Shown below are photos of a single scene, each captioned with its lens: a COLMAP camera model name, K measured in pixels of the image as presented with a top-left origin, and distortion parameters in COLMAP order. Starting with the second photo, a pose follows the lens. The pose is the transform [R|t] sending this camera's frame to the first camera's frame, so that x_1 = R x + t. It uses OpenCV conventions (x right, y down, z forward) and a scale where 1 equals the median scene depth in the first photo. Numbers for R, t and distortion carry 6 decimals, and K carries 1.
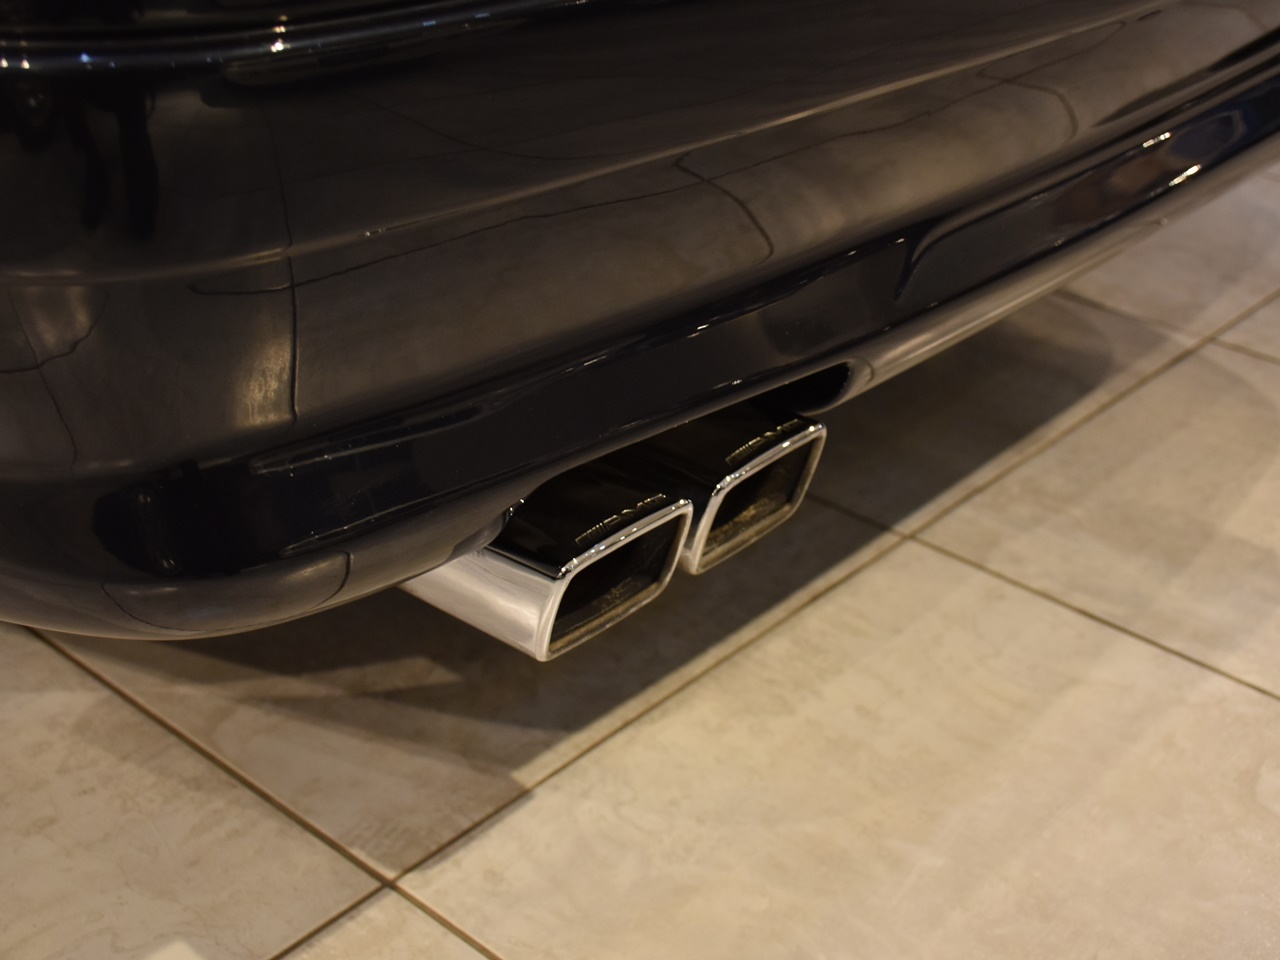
lens RADIAL K [[1723.4, 0, 677.7], [0, 1723.4, 486.3], [0, 0, 1]] dist [0.003278, 0.000000]
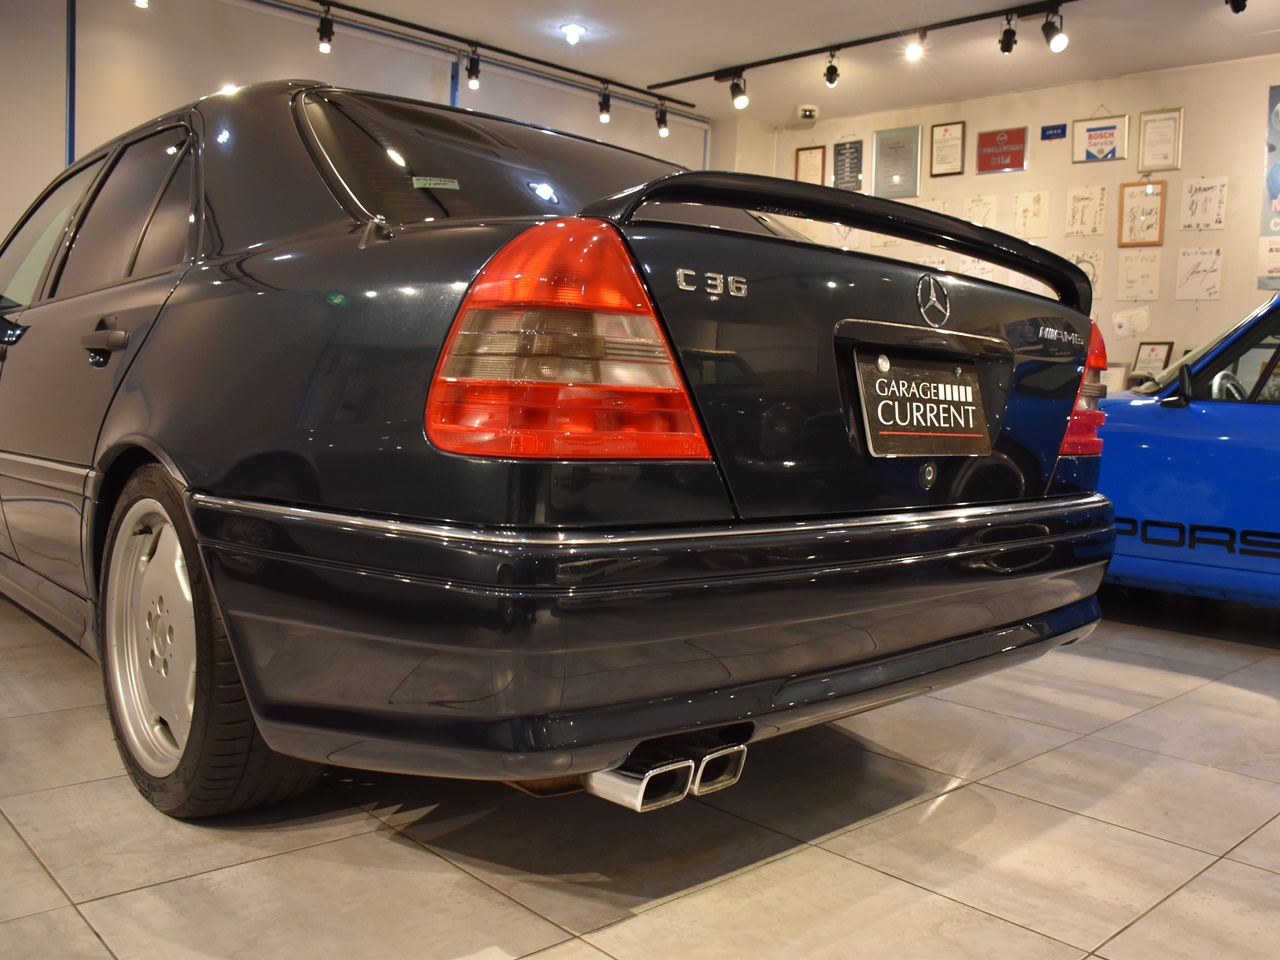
lens RADIAL K [[1149.1, 0, 741.0], [0, 1149.1, 502.7], [0, 0, 1]] dist [-0.138926, 0.077894]
pose [[0.998748, 0.021681, -0.045087, 0.116074], [-0.038111, 0.913564, -0.404906, 0.271977], [0.032411, 0.406117, 0.913246, -0.658020]]
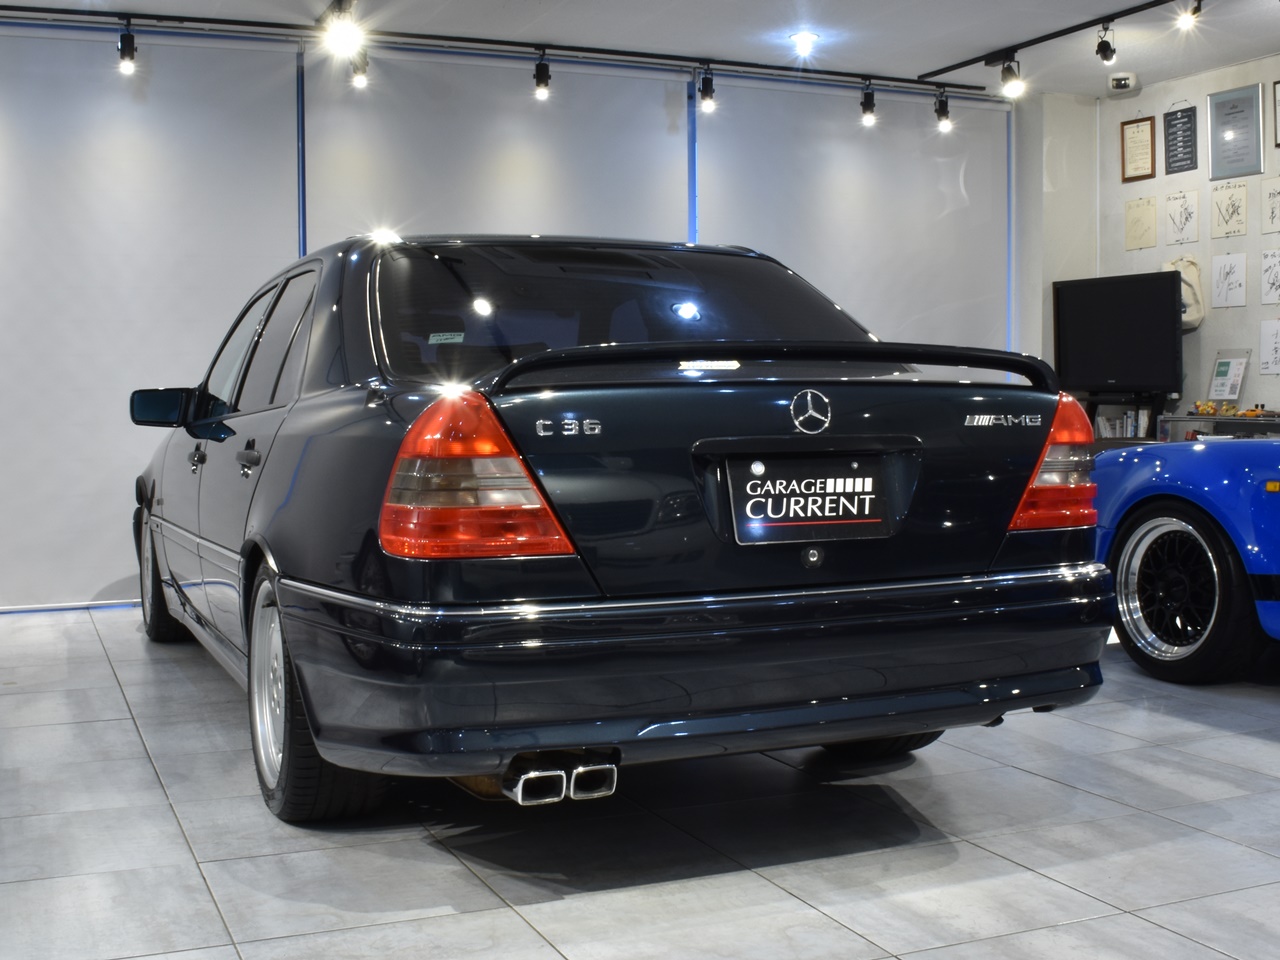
lens RADIAL K [[1580.3, 0, 652.6], [0, 1580.3, 525.6], [0, 0, 1]] dist [-0.117447, 0.000000]
pose [[0.903500, -0.000975, -0.428586, 1.244620], [-0.178140, 0.908670, -0.377605, 0.587709], [0.389811, 0.417514, 0.820810, -1.531729]]
